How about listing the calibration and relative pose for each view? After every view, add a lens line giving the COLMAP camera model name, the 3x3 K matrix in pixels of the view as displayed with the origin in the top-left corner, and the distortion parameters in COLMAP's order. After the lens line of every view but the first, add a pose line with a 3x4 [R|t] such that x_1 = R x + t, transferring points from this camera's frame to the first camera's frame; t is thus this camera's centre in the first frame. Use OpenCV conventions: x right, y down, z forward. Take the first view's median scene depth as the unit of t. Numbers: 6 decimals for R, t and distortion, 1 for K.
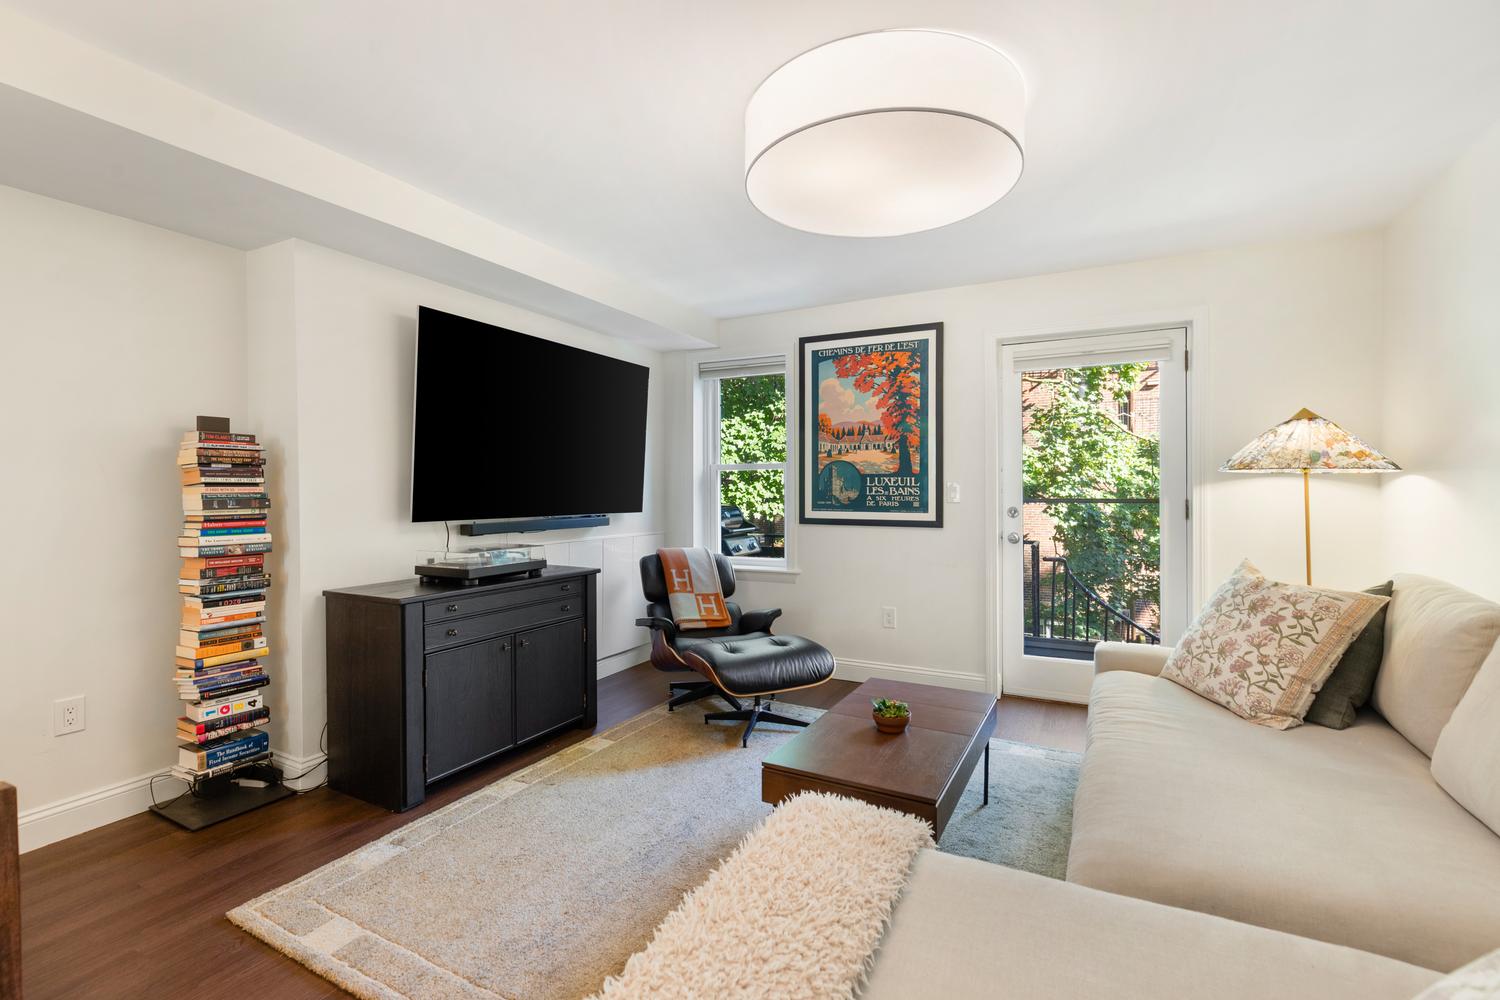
lens RADIAL K [[683.2, 0, 755.1], [0, 683.2, 492.6], [0, 0, 1]] dist [0.006701, -0.000422]
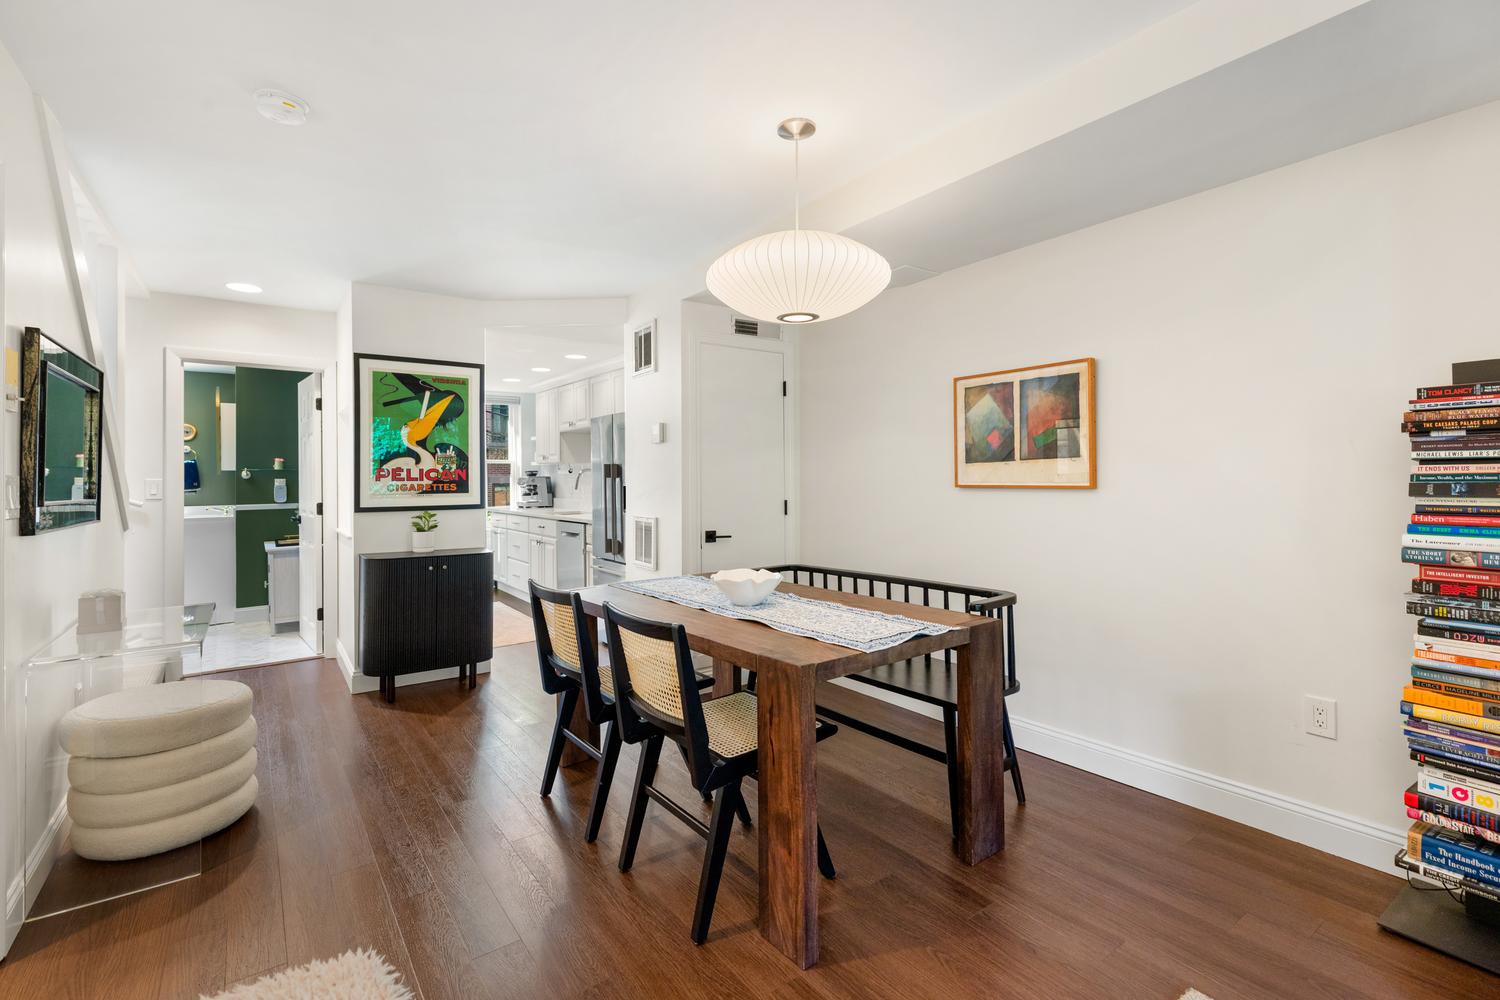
lens RADIAL K [[680.4, 0, 748.1], [0, 680.4, 471.6], [0, 0, 1]] dist [0.003989, 0.000152]
pose [[-0.451515, -0.000450, -0.892264, 0.091337], [0.006157, 0.999974, -0.003621, -0.001836], [0.892242, -0.007129, -0.451500, 0.427740]]
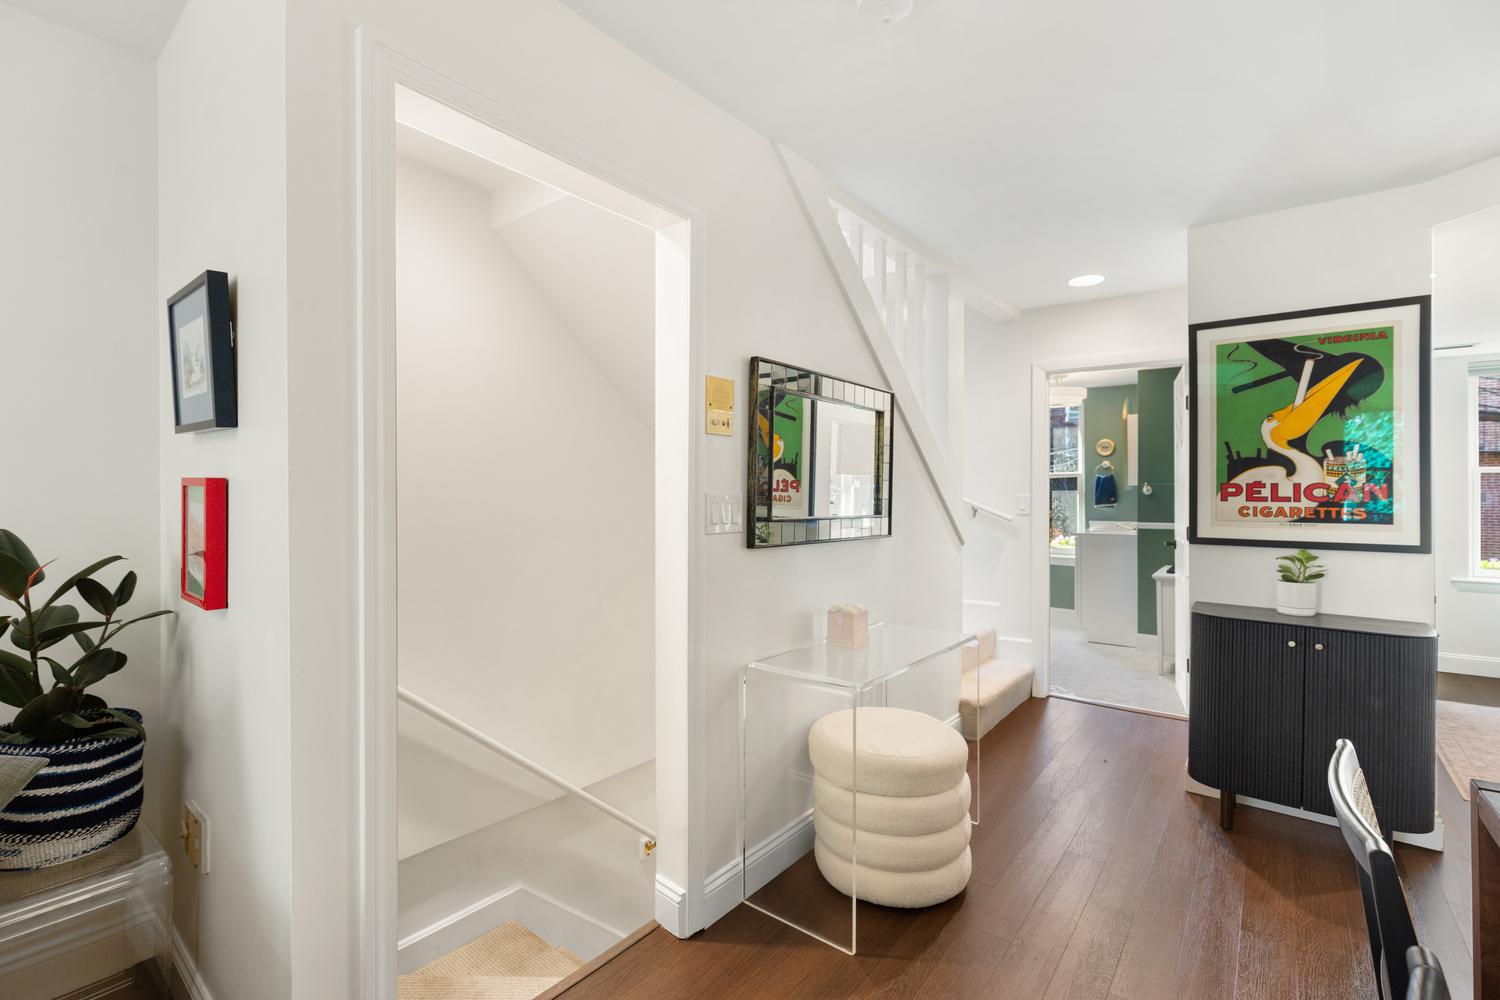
lens RADIAL K [[673.9, 0, 750.9], [0, 673.9, 489.4], [0, 0, 1]] dist [-0.001183, -0.000244]
pose [[-0.981458, 0.000266, 0.191676, -0.202599], [-0.000224, 0.999997, -0.002531, -0.004909], [-0.191676, -0.002527, -0.981455, 0.267693]]
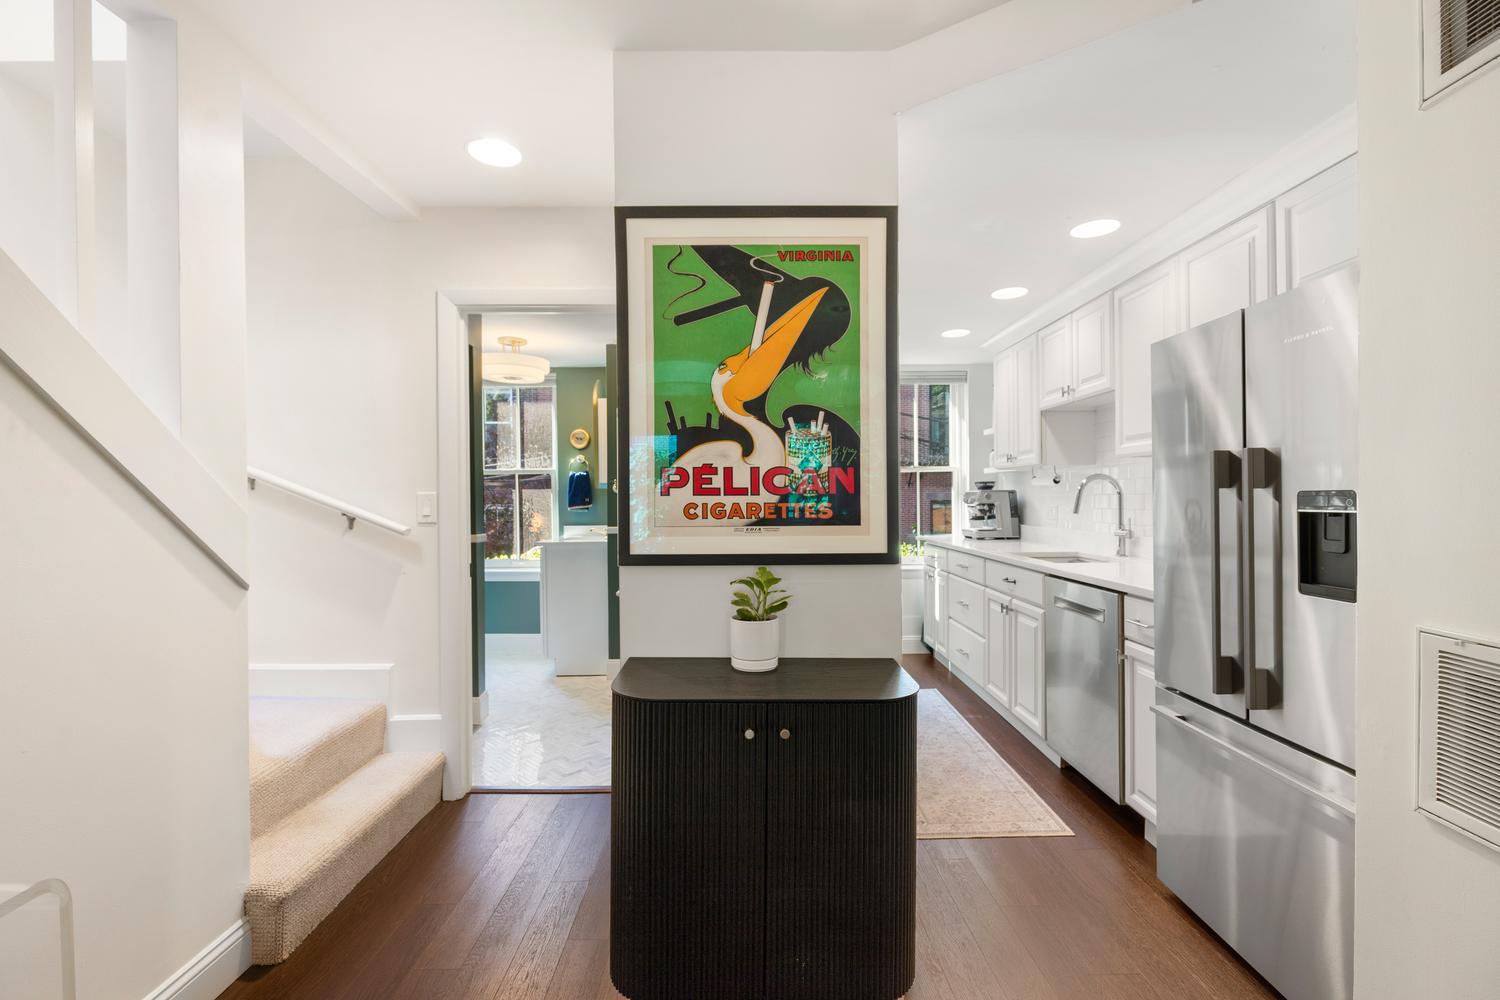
lens RADIAL K [[670.6, 0, 748.3], [0, 670.6, 501.2], [0, 0, 1]] dist [0.002003, -0.000187]
pose [[-0.888418, 0.011820, -0.458884, -0.389454], [0.007921, 0.999914, 0.010420, 0.004591], [0.458967, 0.005622, -0.888435, -0.082460]]
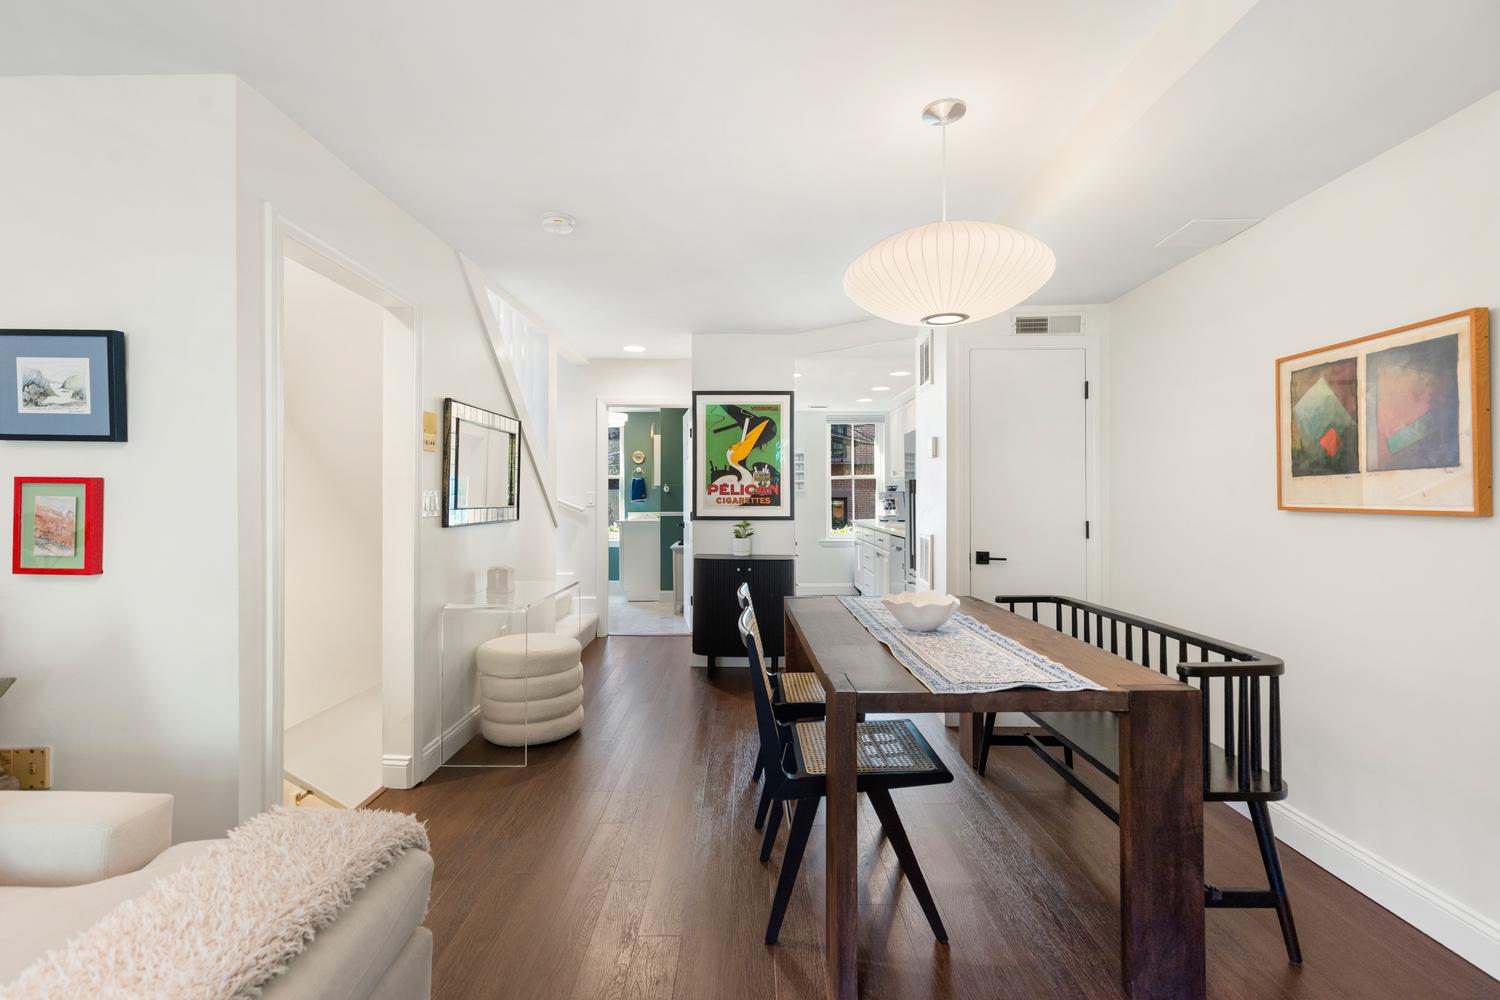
lens RADIAL K [[679.8, 0, 746.2], [0, 679.8, 483.9], [0, 0, 1]] dist [0.003570, -0.000319]
pose [[-0.892525, -0.002770, -0.450990, -0.062354], [0.002065, 0.999946, -0.010229, -0.001733], [0.450993, -0.010061, -0.892471, 0.598169]]
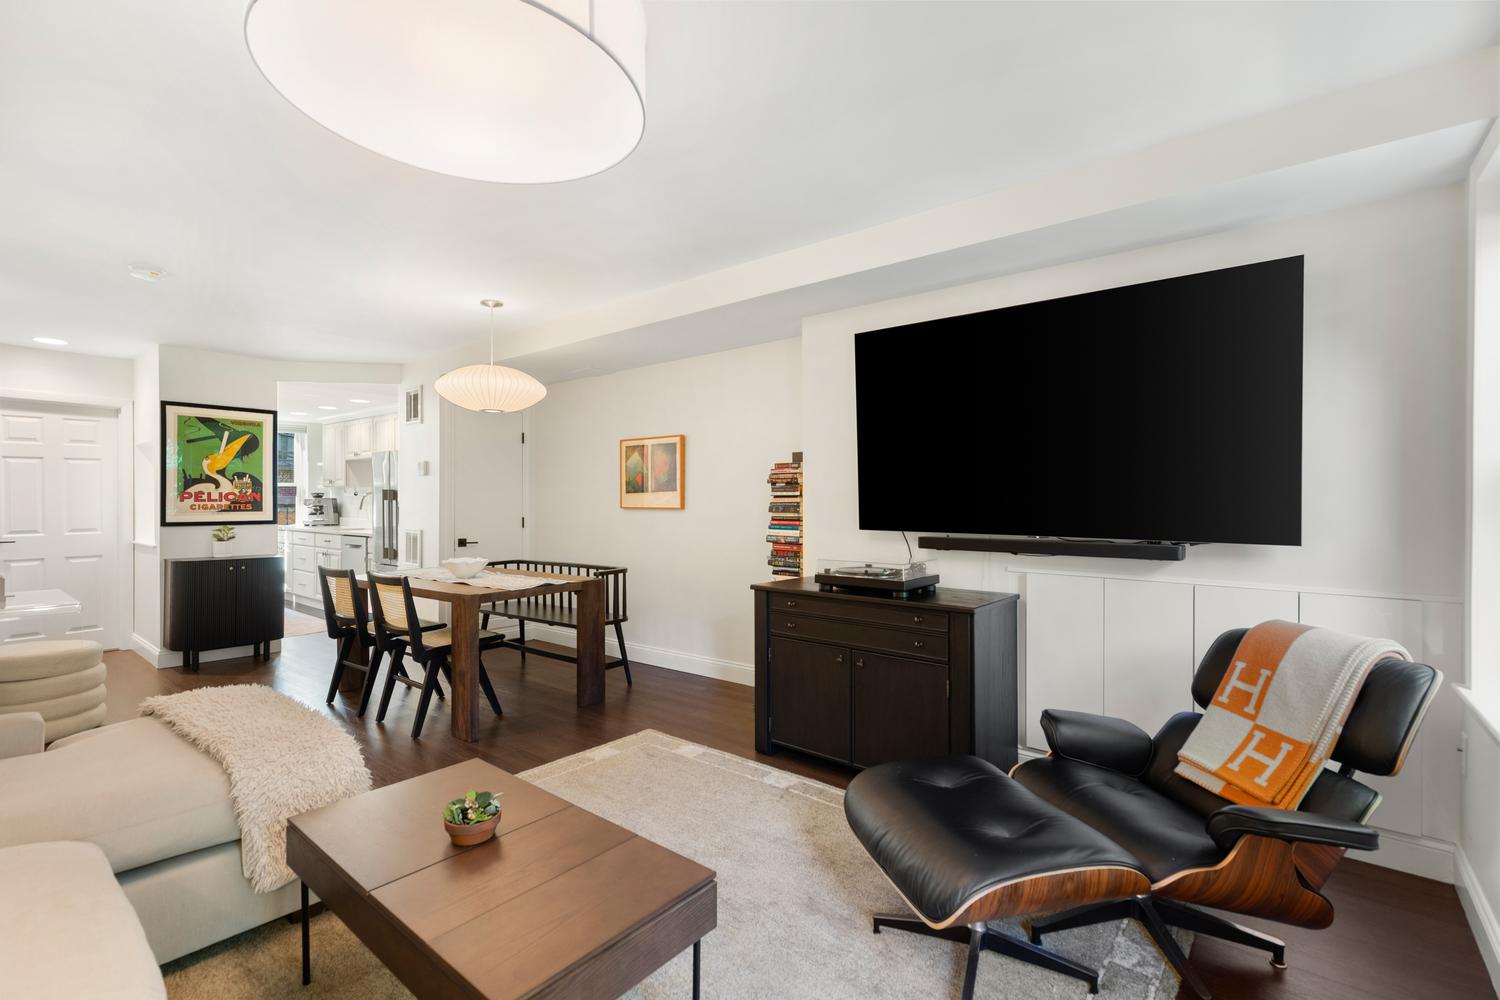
lens RADIAL K [[670.6, 0, 748.3], [0, 670.6, 501.2], [0, 0, 1]] dist [0.002003, -0.000187]
pose [[-0.202707, 0.006130, -0.979220, 0.447583], [-0.003042, 0.999972, 0.006890, -0.007286], [0.979235, 0.004375, -0.202683, 0.771579]]
